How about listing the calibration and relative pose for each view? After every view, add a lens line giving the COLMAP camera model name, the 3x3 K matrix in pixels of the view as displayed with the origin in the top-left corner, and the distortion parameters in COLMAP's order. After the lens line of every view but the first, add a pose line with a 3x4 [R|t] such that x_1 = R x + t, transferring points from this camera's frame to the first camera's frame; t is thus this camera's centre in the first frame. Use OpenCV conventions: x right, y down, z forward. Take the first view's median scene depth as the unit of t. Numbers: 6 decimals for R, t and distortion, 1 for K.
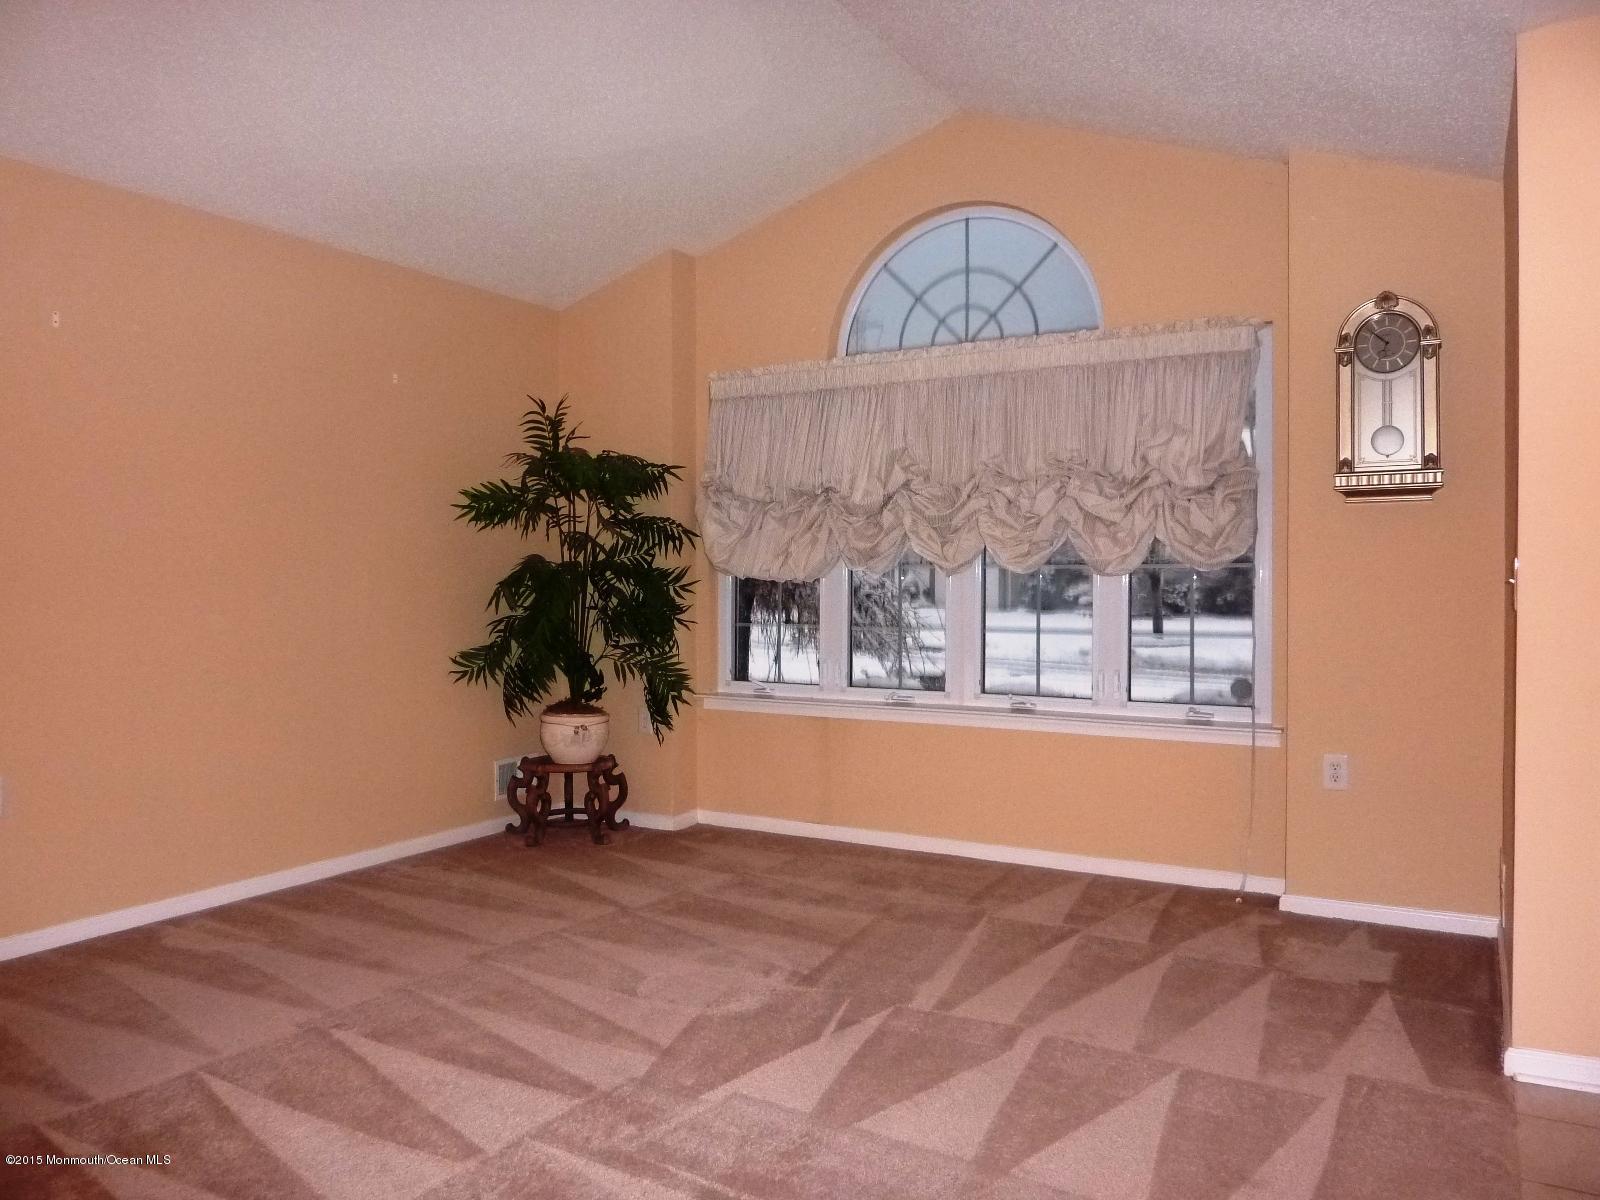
lens RADIAL K [[1200.6, 0, 805.3], [0, 1200.6, 597.2], [0, 0, 1]] dist [-0.027923, -0.012895]
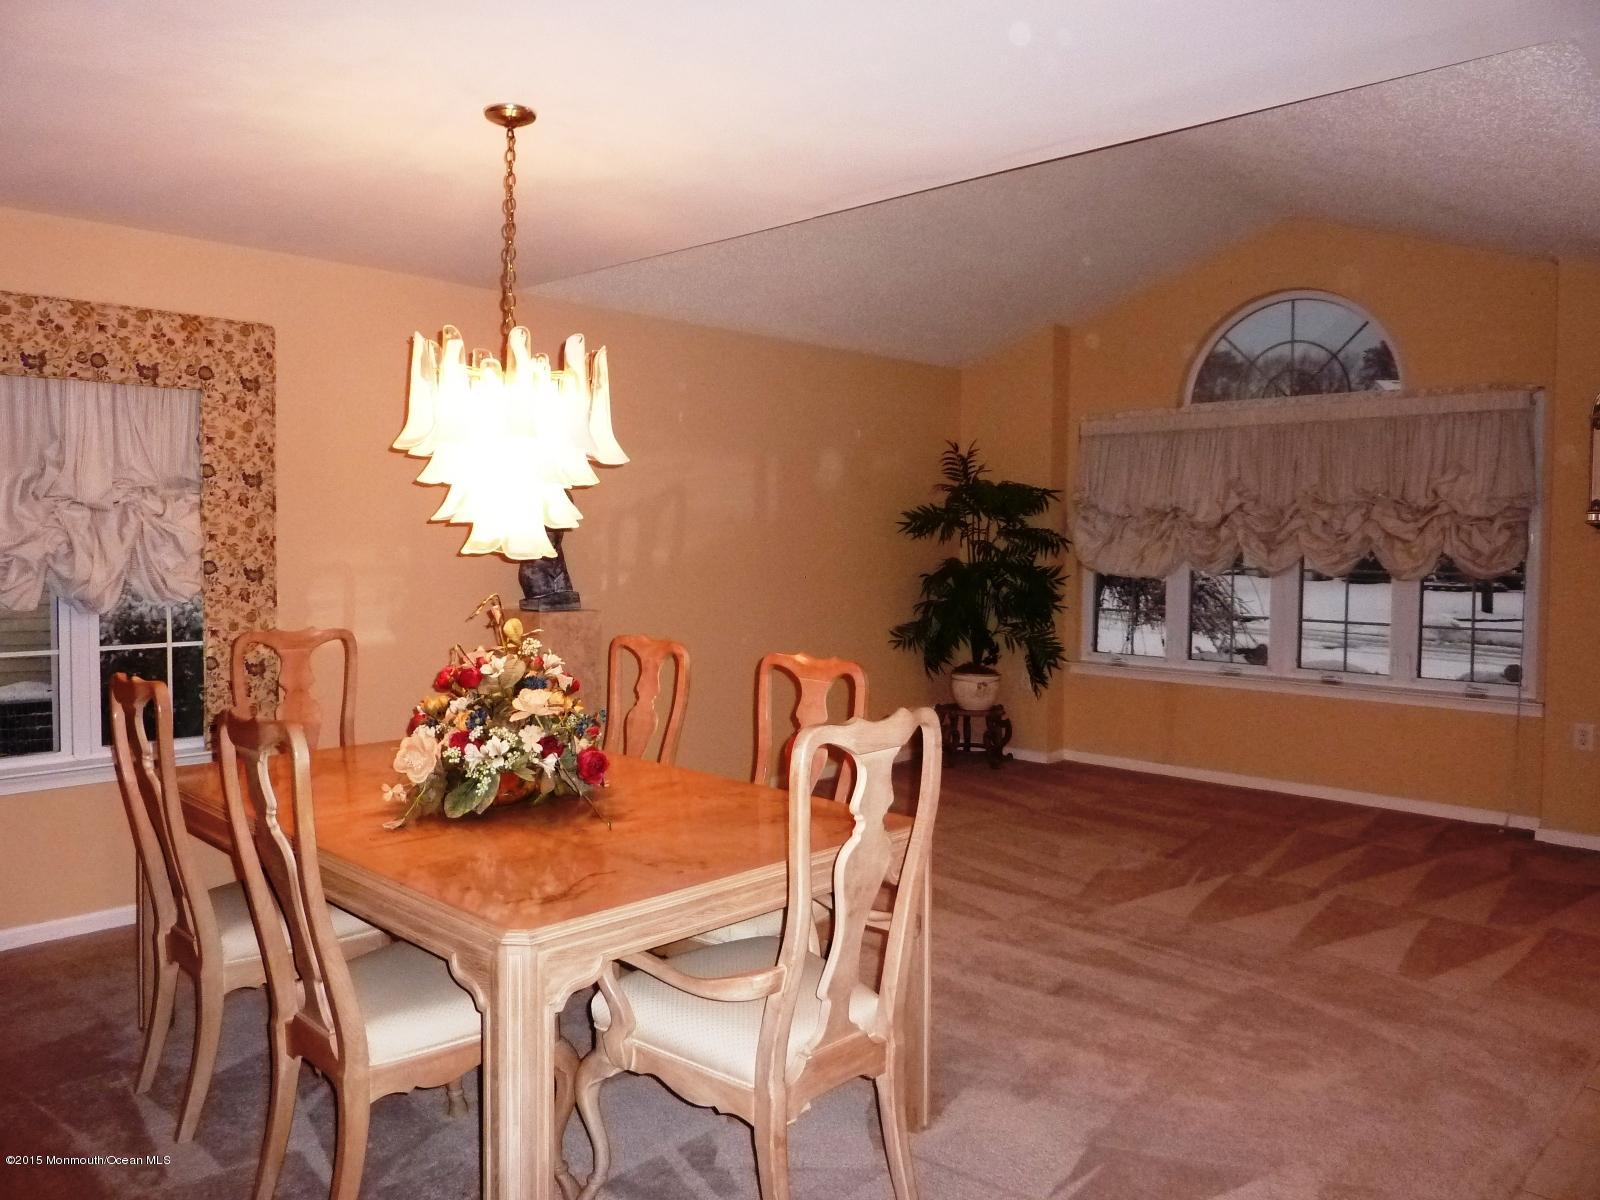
lens RADIAL K [[1200.6, 0, 788.7], [0, 1200.6, 603.5], [0, 0, 1]] dist [-0.027923, -0.012895]
pose [[0.968393, 0.017625, -0.248805, -0.067795], [-0.008052, 0.999190, 0.039440, -0.037398], [0.249298, -0.036190, 0.967750, -0.396895]]
